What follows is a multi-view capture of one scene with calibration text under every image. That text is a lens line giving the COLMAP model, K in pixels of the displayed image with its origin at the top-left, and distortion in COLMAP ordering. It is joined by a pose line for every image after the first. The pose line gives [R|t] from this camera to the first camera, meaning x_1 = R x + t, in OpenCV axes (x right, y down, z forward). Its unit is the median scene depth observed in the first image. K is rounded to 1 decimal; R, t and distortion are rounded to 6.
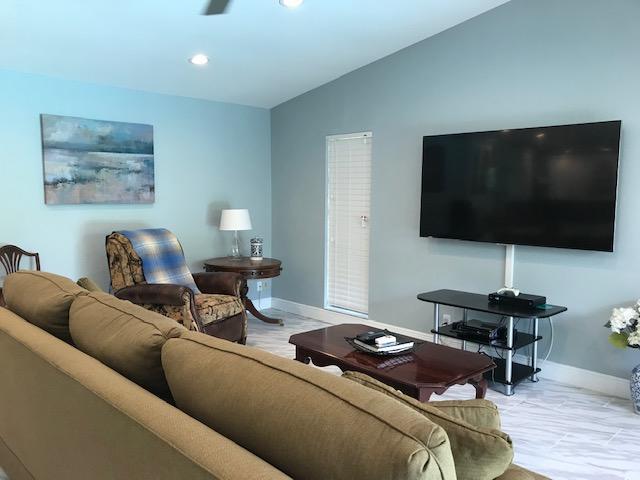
lens RADIAL K [[526.8, 0, 320.1], [0, 526.8, 240.8], [0, 0, 1]] dist [0.018390, 0.007705]
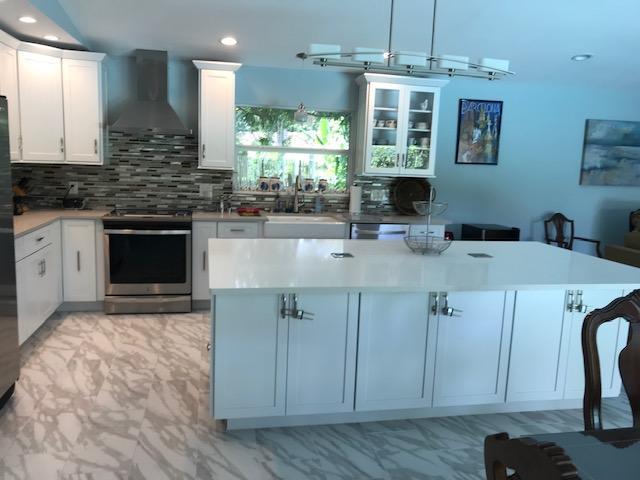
lens RADIAL K [[526.8, 0, 319.3], [0, 526.8, 239.6], [0, 0, 1]] dist [0.018390, 0.007705]
pose [[0.843109, 0.107729, -0.526842, -0.344290], [-0.082545, 0.994043, 0.071166, 0.028589], [0.531370, -0.016513, 0.846979, -0.508796]]
